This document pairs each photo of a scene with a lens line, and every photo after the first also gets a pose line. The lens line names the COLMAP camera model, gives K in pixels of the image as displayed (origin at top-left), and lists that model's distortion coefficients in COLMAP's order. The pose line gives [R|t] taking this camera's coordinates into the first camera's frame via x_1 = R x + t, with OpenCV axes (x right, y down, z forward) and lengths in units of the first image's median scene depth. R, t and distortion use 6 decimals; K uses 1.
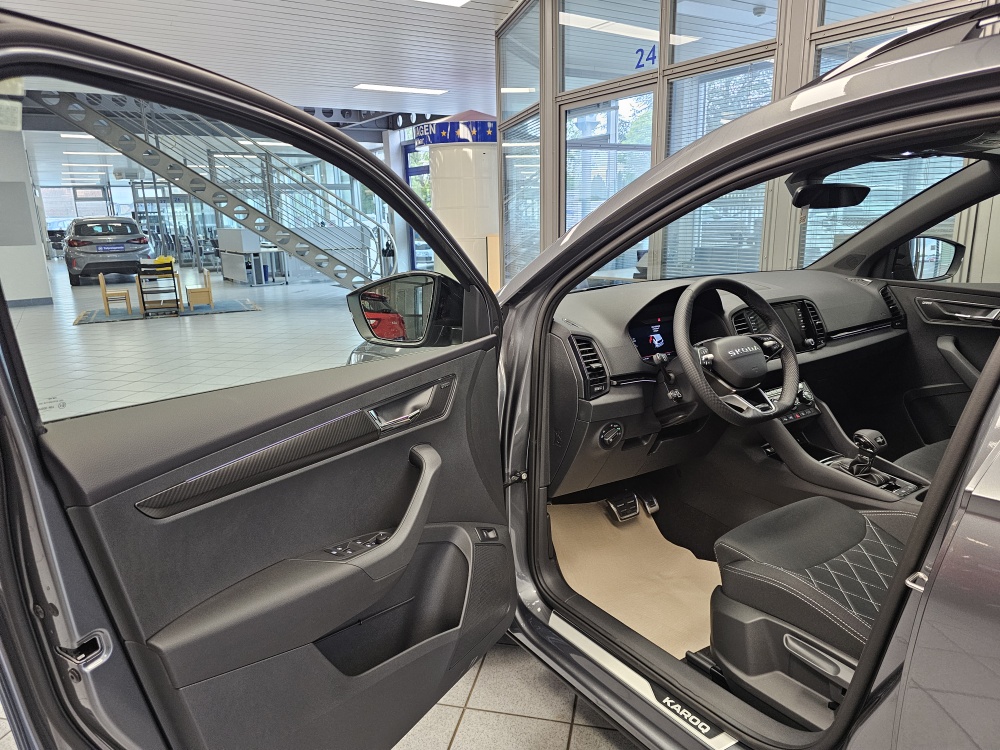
lens RADIAL K [[682.4, 0, 474.7], [0, 682.4, 374.3], [0, 0, 1]] dist [0.061547, -0.059602]
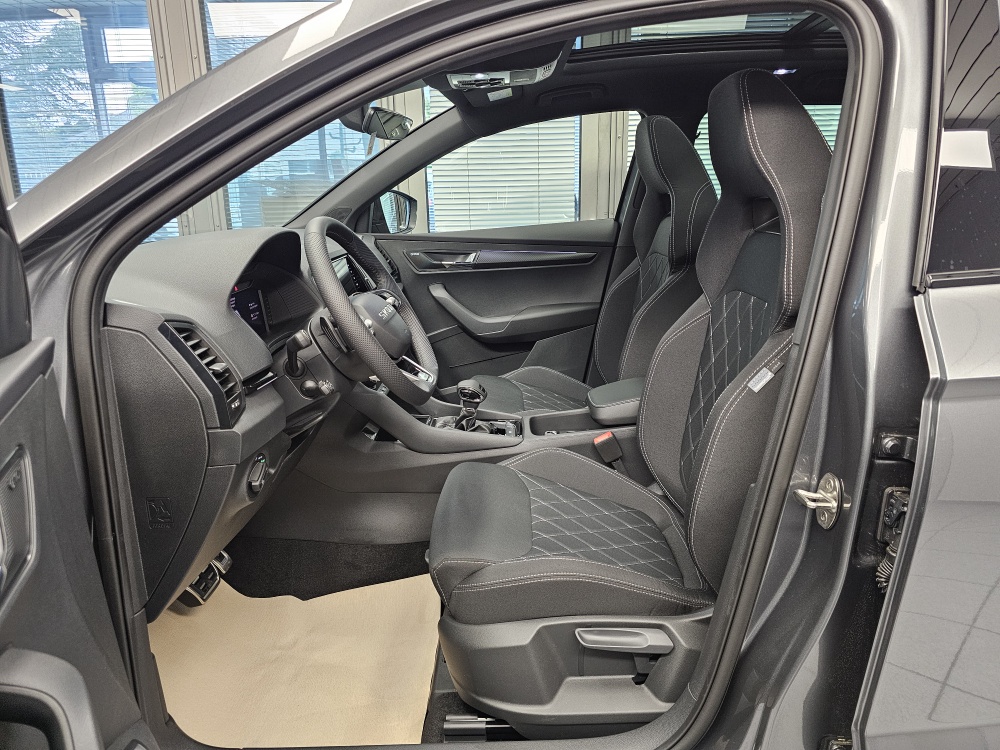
lens RADIAL K [[682.4, 0, 506.9], [0, 682.4, 367.5], [0, 0, 1]] dist [0.061547, -0.059602]
pose [[0.553506, -0.199682, 0.808553, -0.150685], [0.203441, 0.973840, 0.101233, -0.020658], [-0.807615, 0.108459, 0.579650, 0.441258]]
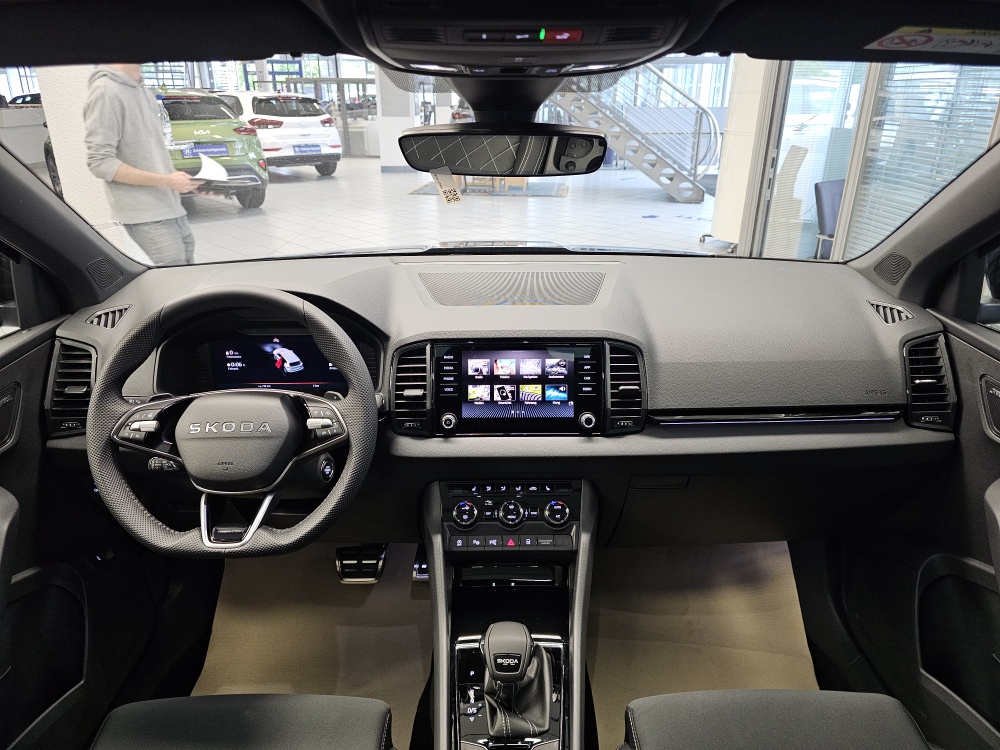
lens RADIAL K [[682.4, 0, 493.7], [0, 682.4, 371.1], [0, 0, 1]] dist [0.061547, -0.059602]
pose [[0.834690, 0.228661, -0.501005, 0.810379], [-0.143173, 0.968546, 0.203518, -0.215387], [0.531783, -0.098144, 0.841174, 0.617141]]
